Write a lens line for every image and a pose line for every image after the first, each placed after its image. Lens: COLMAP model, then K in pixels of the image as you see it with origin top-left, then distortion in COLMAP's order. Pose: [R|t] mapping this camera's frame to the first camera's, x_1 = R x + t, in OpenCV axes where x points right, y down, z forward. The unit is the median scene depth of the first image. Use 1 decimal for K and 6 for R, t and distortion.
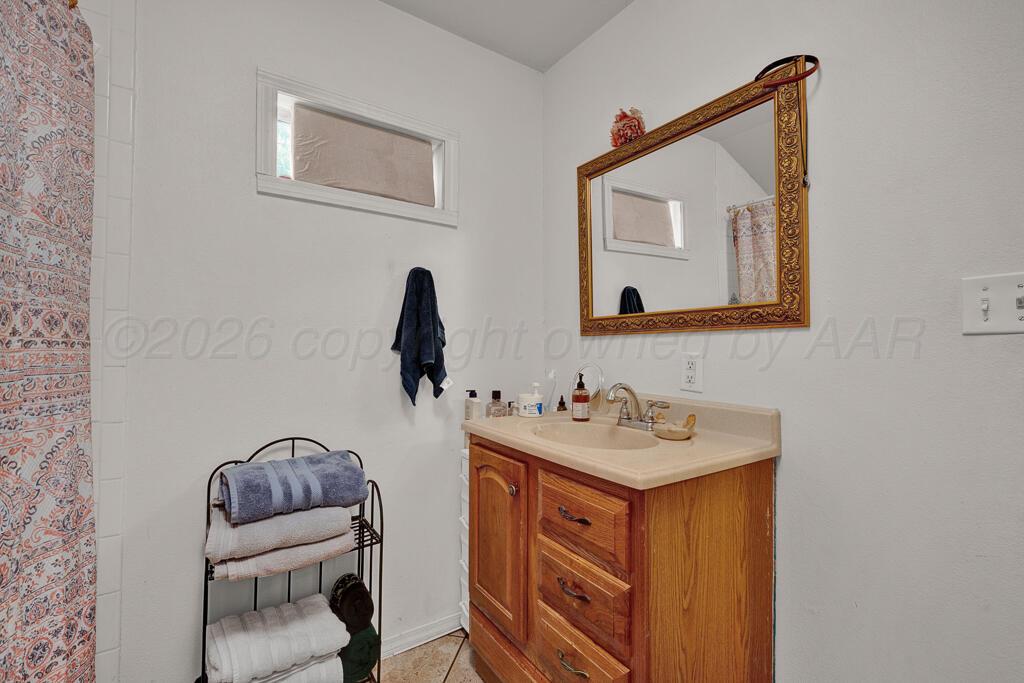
lens RADIAL K [[453.7, 0, 512.0], [0, 453.7, 341.5], [0, 0, 1]] dist [-0.000263, -0.000112]
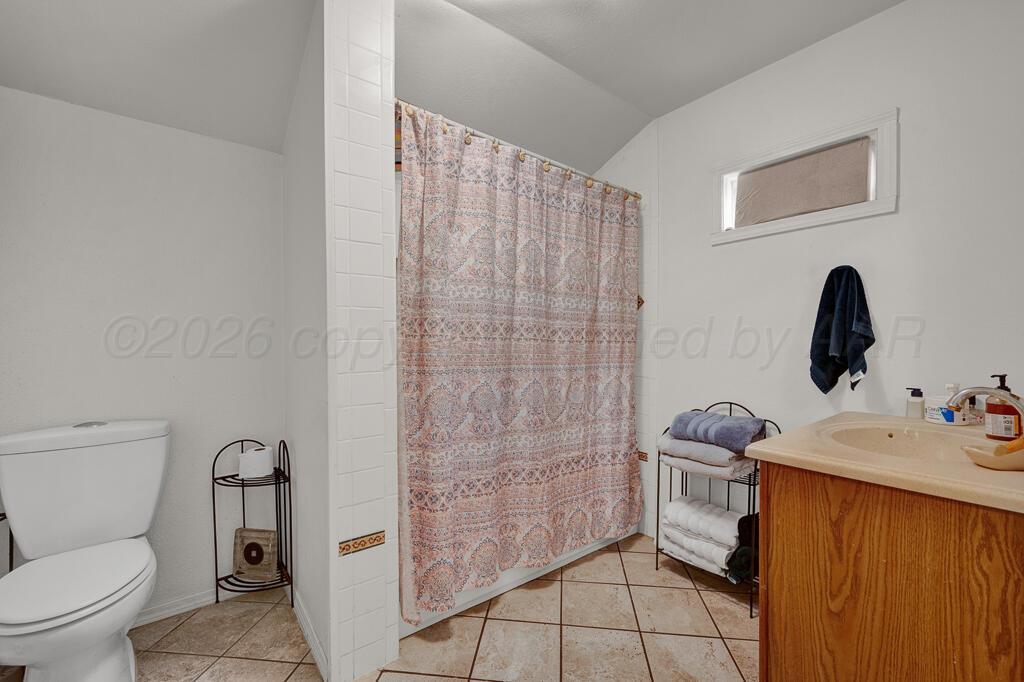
lens RADIAL K [[423.3, 0, 512.0], [0, 423.3, 341.0], [0, 0, 1]] dist [0.000087, 0.000199]
pose [[0.061387, -0.012706, -0.998033, 0.986410], [0.015048, 0.999817, -0.011803, 0.015721], [0.998001, -0.014294, 0.061567, 0.220865]]
